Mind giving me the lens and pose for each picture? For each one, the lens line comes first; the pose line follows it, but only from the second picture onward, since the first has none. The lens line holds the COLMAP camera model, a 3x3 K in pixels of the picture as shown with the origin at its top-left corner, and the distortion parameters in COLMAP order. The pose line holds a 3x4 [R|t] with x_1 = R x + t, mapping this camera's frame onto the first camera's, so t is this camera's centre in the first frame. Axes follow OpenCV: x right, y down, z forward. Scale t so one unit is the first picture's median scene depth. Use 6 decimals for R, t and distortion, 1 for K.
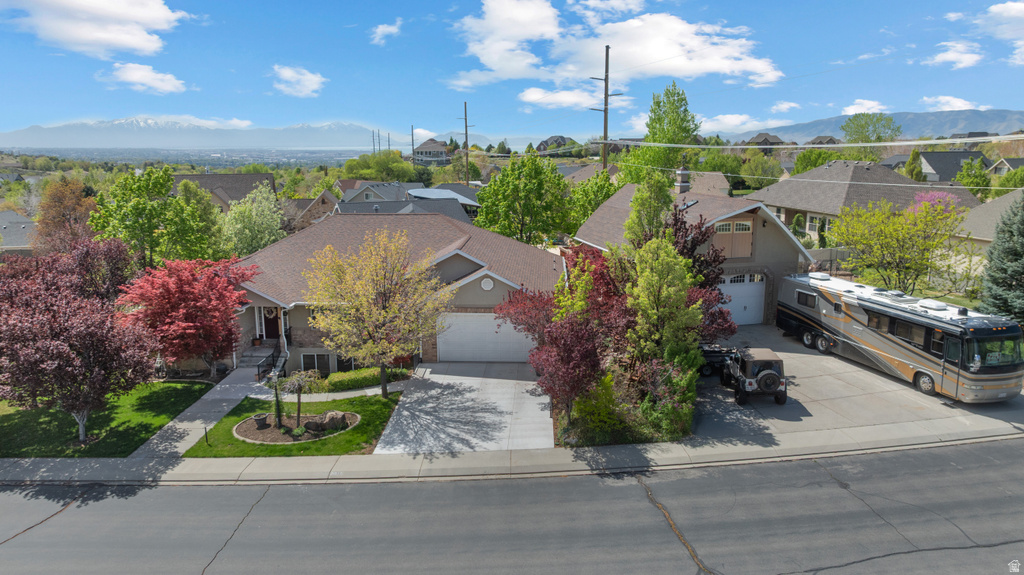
lens RADIAL K [[720.8, 0, 513.3], [0, 720.8, 289.0], [0, 0, 1]] dist [-0.024940, 0.019084]
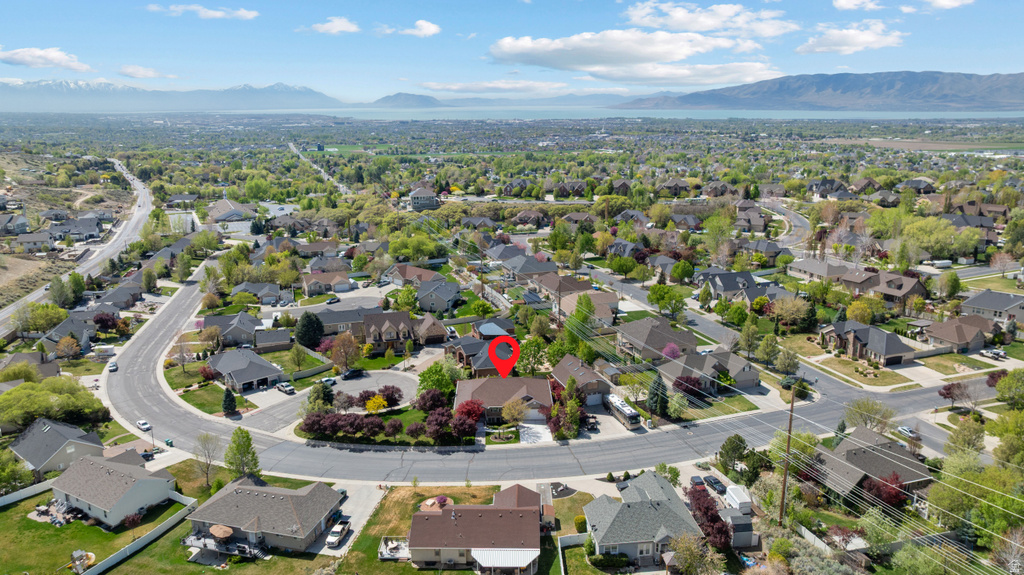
lens RADIAL K [[720.8, 0, 513.3], [0, 720.8, 289.0], [0, 0, 1]] dist [-0.024940, 0.019084]
pose [[0.997671, -0.021143, 0.064846, -0.512710], [0.017680, 0.998410, 0.053518, -1.103713], [-0.065875, -0.052247, 0.996459, -3.931064]]
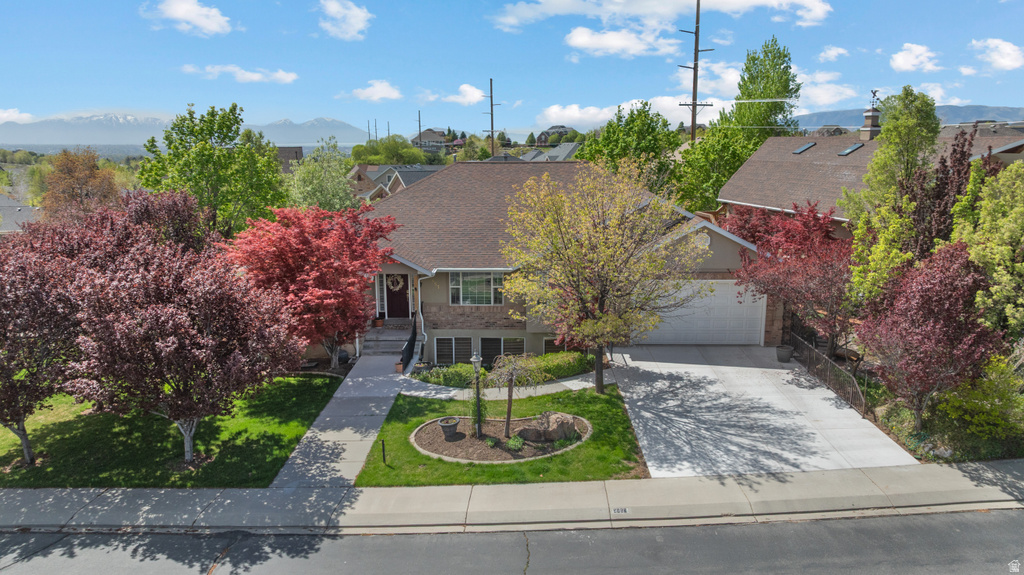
lens RADIAL K [[720.8, 0, 513.3], [0, 720.8, 289.0], [0, 0, 1]] dist [-0.024940, 0.019084]
pose [[0.999754, -0.006480, 0.021205, -0.291422], [0.006361, 0.999964, 0.005702, 0.044773], [-0.021242, -0.005566, 0.999759, 0.298485]]
